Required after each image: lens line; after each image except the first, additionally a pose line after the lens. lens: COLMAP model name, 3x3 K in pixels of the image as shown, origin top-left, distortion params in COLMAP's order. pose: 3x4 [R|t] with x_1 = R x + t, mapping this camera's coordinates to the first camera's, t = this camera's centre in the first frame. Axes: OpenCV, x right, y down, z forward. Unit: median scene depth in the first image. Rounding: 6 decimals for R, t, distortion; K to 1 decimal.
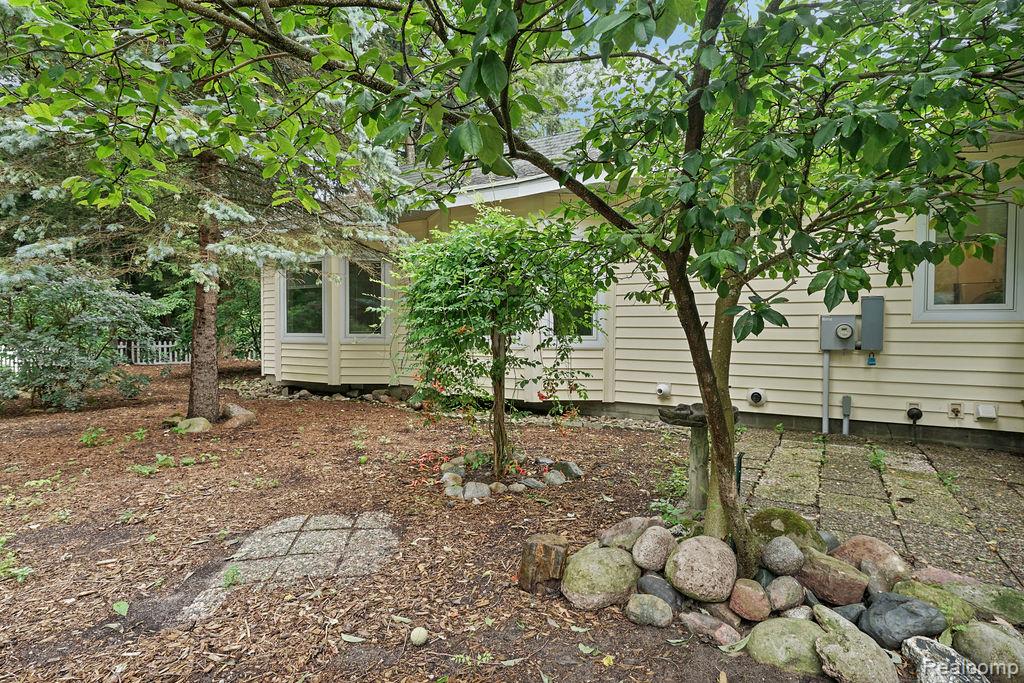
lens RADIAL K [[523.7, 0, 513.1], [0, 523.7, 338.9], [0, 0, 1]] dist [0.002717, 0.000955]
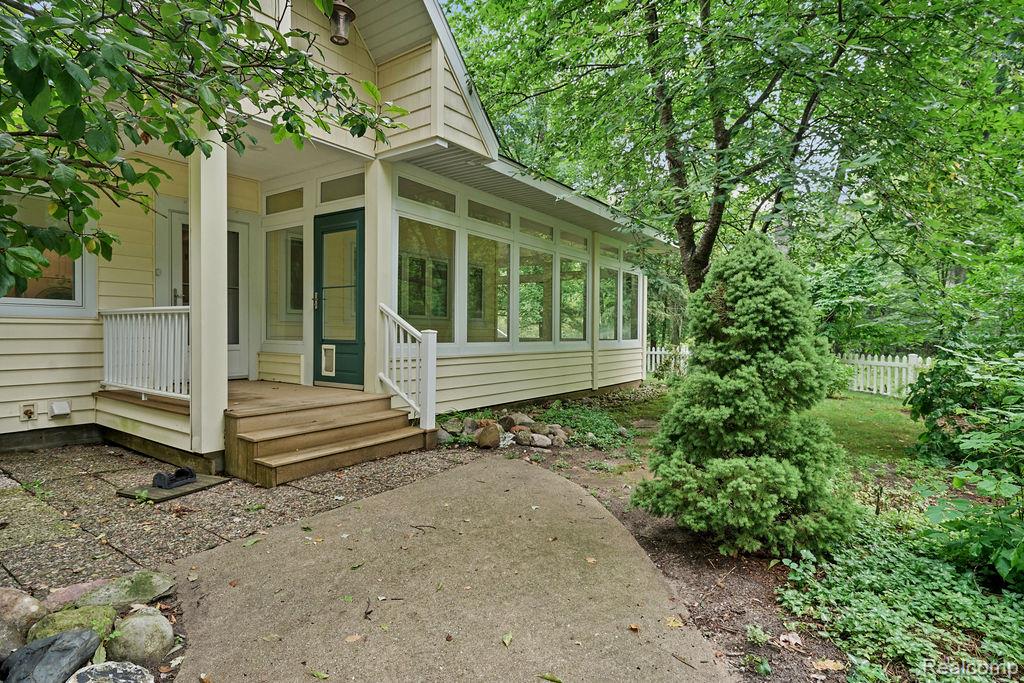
lens RADIAL K [[523.7, 0, 513.1], [0, 523.7, 338.9], [0, 0, 1]] dist [0.002717, 0.000955]
pose [[0.077668, -0.017907, 0.996818, -0.029957], [0.008666, 0.999813, 0.017286, -0.004262], [-0.996942, 0.007296, 0.077809, 0.116907]]
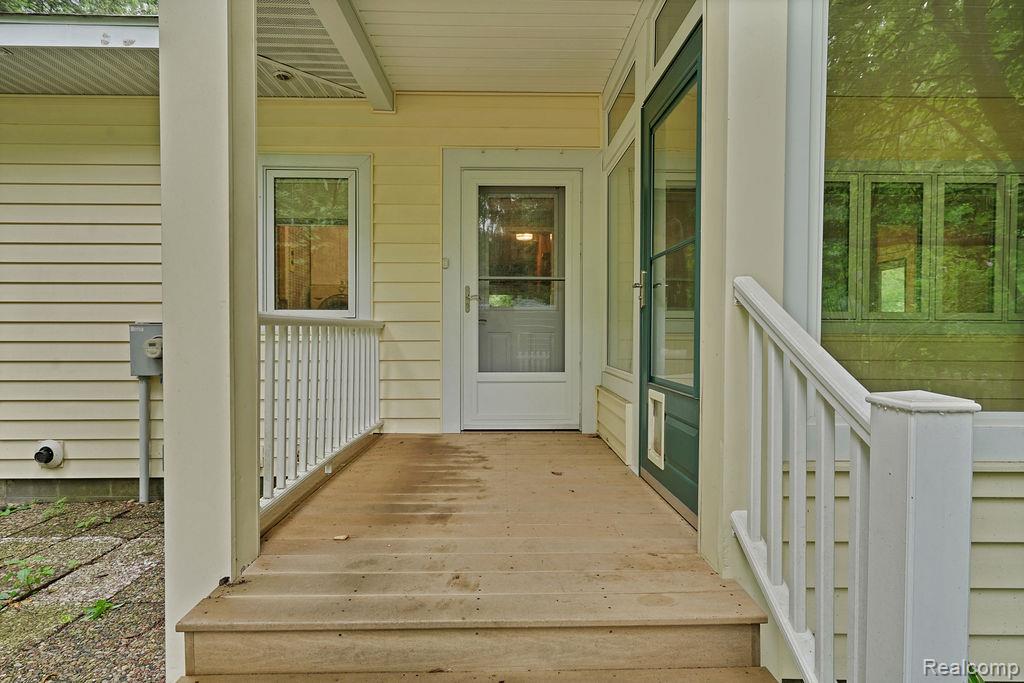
lens RADIAL K [[523.7, 0, 513.1], [0, 523.7, 338.9], [0, 0, 1]] dist [0.002717, 0.000955]
pose [[0.848911, -0.012925, 0.528378, 1.231188], [0.012533, 0.999912, 0.004323, -0.042432], [-0.528387, 0.002952, 0.848998, 0.373944]]
